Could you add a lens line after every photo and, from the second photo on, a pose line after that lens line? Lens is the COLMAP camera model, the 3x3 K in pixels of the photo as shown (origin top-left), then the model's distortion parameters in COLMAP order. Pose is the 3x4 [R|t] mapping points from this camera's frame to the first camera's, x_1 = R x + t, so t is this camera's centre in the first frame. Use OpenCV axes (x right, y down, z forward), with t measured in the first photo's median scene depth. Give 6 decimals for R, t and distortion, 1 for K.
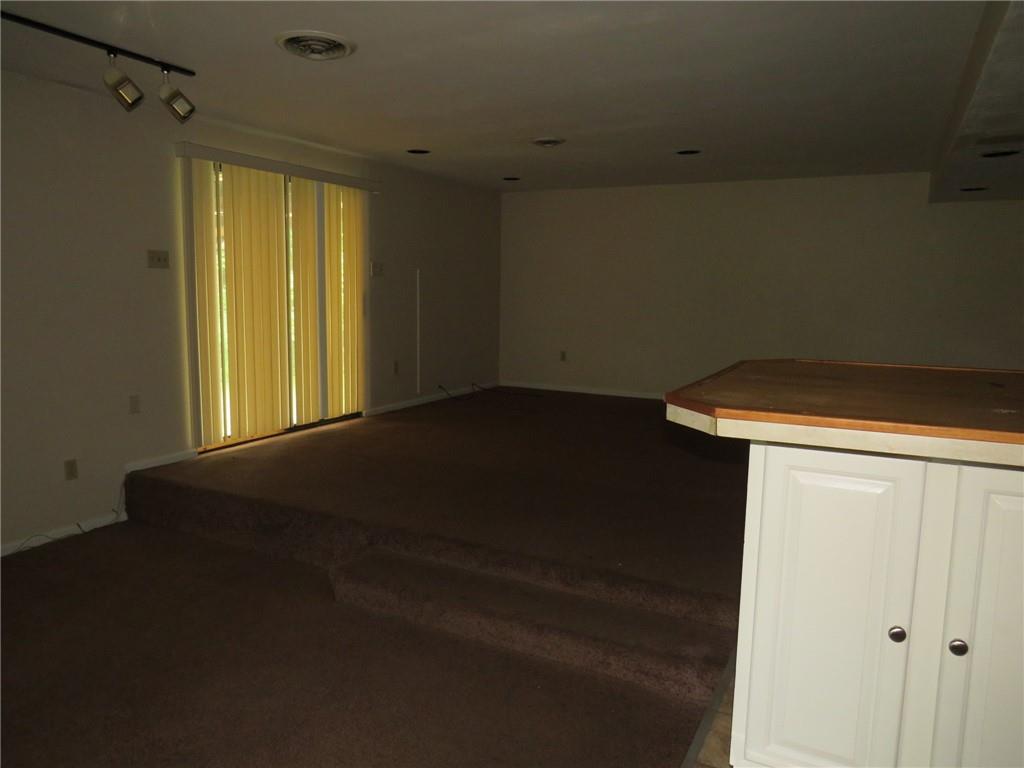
lens RADIAL K [[737.1, 0, 502.3], [0, 737.1, 385.6], [0, 0, 1]] dist [-0.028465, -0.002457]
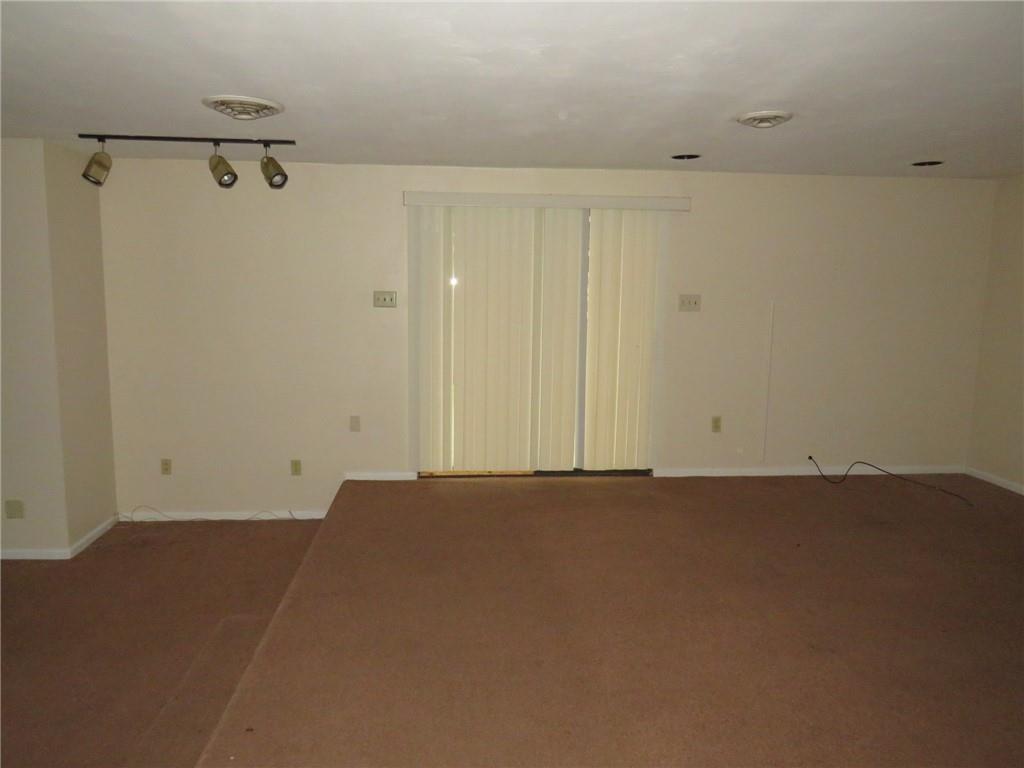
lens RADIAL K [[737.1, 0, 507.5], [0, 737.1, 378.9], [0, 0, 1]] dist [-0.028465, -0.002457]
pose [[0.531773, 0.099921, -0.840972, 0.600446], [-0.114889, 0.992347, 0.045259, -0.124759], [0.839058, 0.072550, 0.539183, 0.561343]]
